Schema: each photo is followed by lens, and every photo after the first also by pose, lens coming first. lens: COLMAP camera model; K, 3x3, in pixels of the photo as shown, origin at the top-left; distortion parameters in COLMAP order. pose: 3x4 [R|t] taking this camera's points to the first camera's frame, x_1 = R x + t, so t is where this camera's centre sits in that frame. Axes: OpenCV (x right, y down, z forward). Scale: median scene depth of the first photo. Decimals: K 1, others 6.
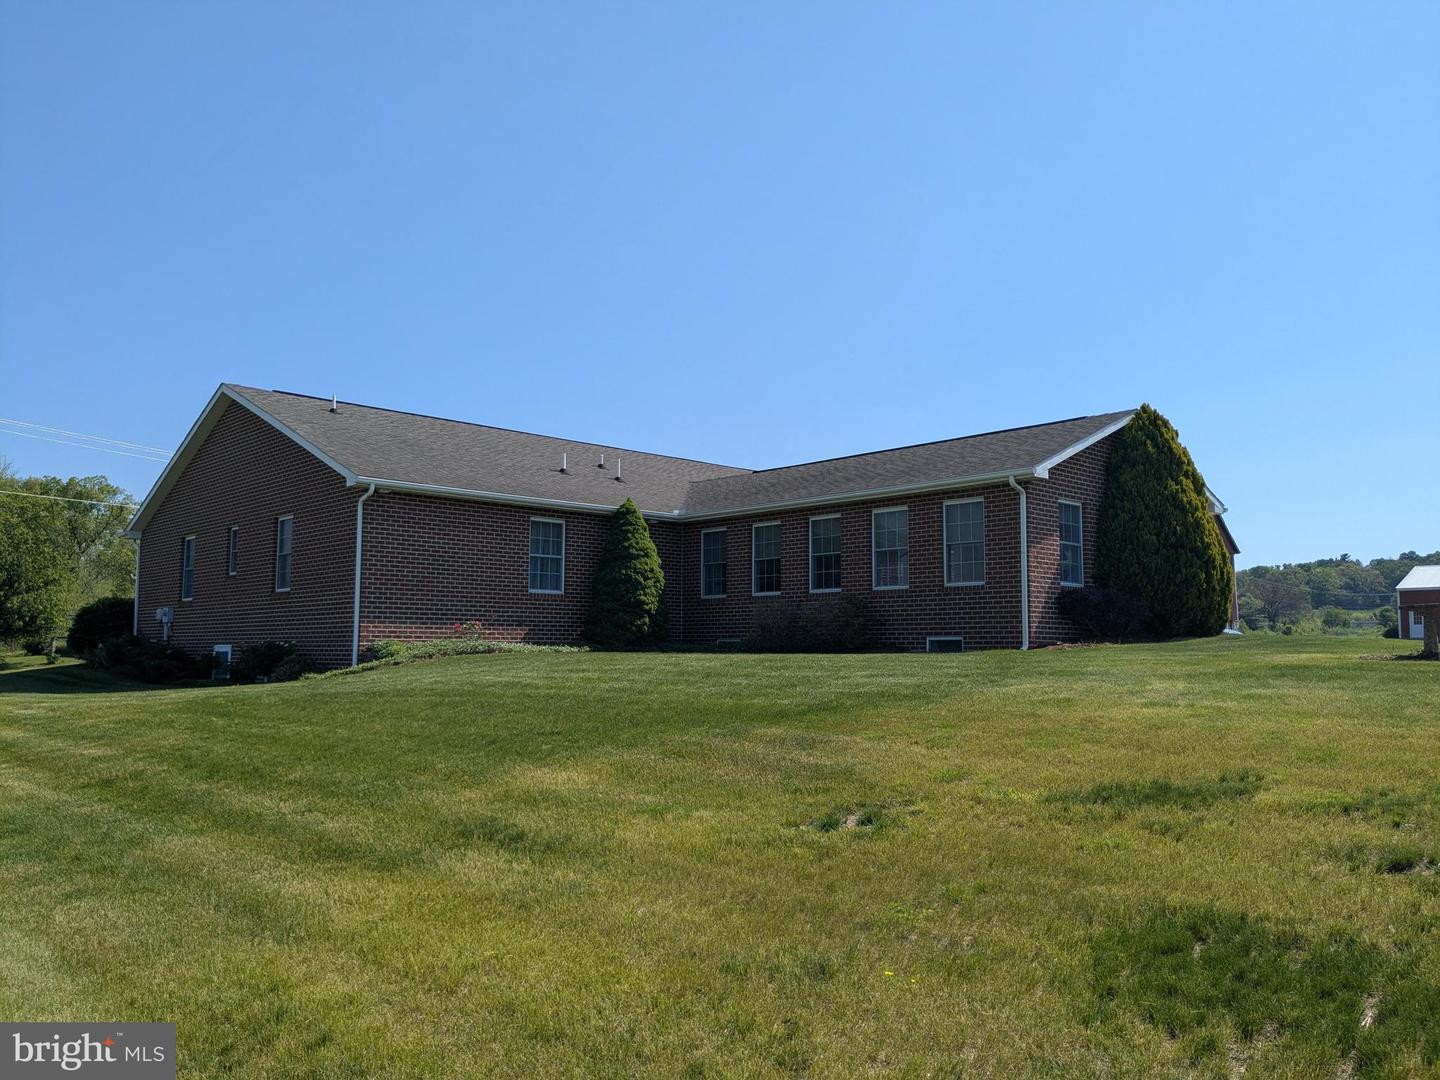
lens RADIAL K [[1133.7, 0, 719.1], [0, 1133.7, 561.9], [0, 0, 1]] dist [0.028415, -0.009301]
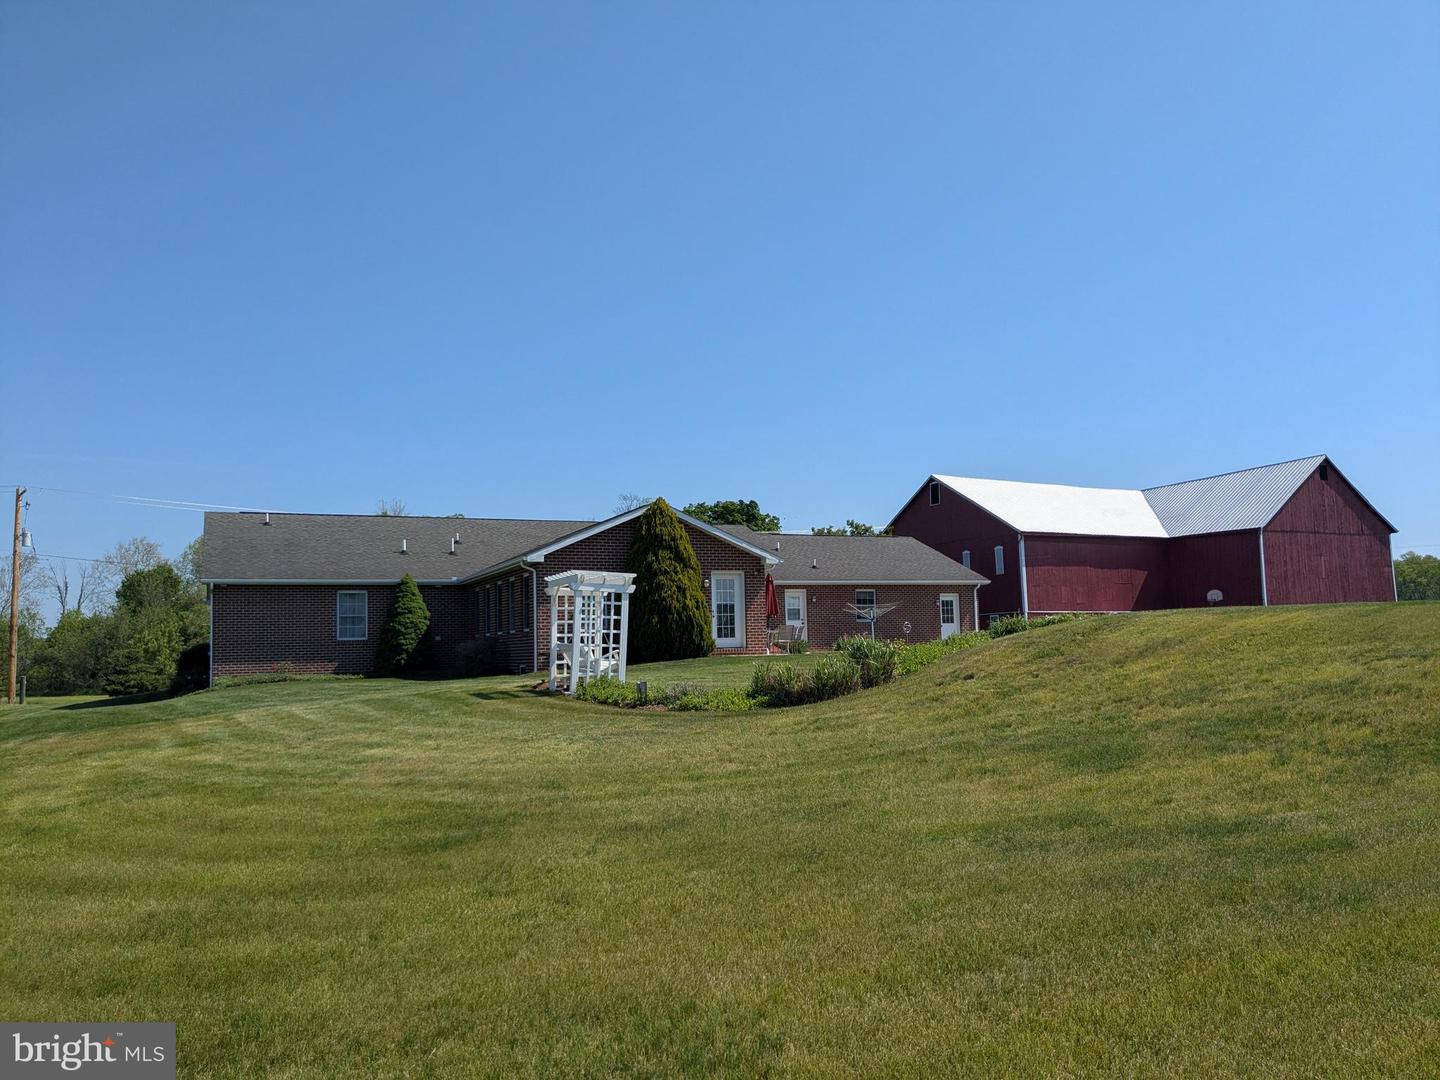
lens RADIAL K [[1133.7, 0, 719.1], [0, 1133.7, 561.9], [0, 0, 1]] dist [0.028415, -0.009301]
pose [[0.939472, -0.054315, -0.338294, 0.851144], [0.057349, 0.998354, -0.001027, -0.048558], [0.337793, -0.018436, 0.941040, -0.286507]]
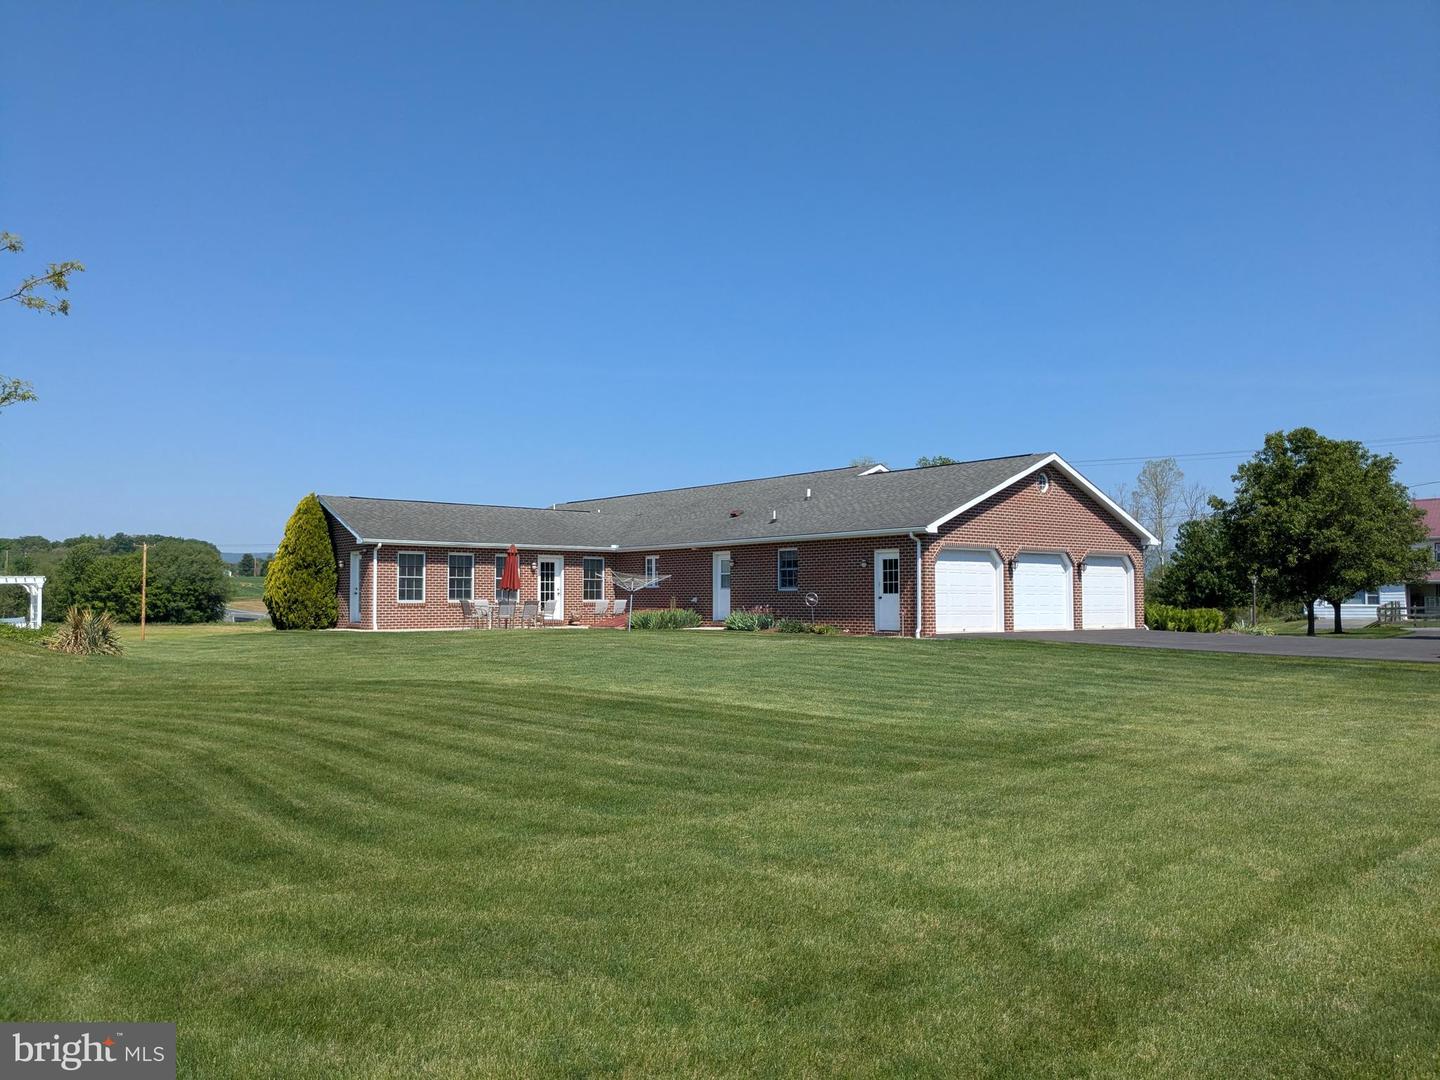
lens RADIAL K [[1133.7, 0, 719.1], [0, 1133.7, 561.9], [0, 0, 1]] dist [0.028415, -0.009301]
pose [[-0.068759, -0.040648, -0.996805, 1.843223], [0.085169, 0.995283, -0.046461, 0.083171], [0.993991, -0.088092, -0.064973, 1.556971]]
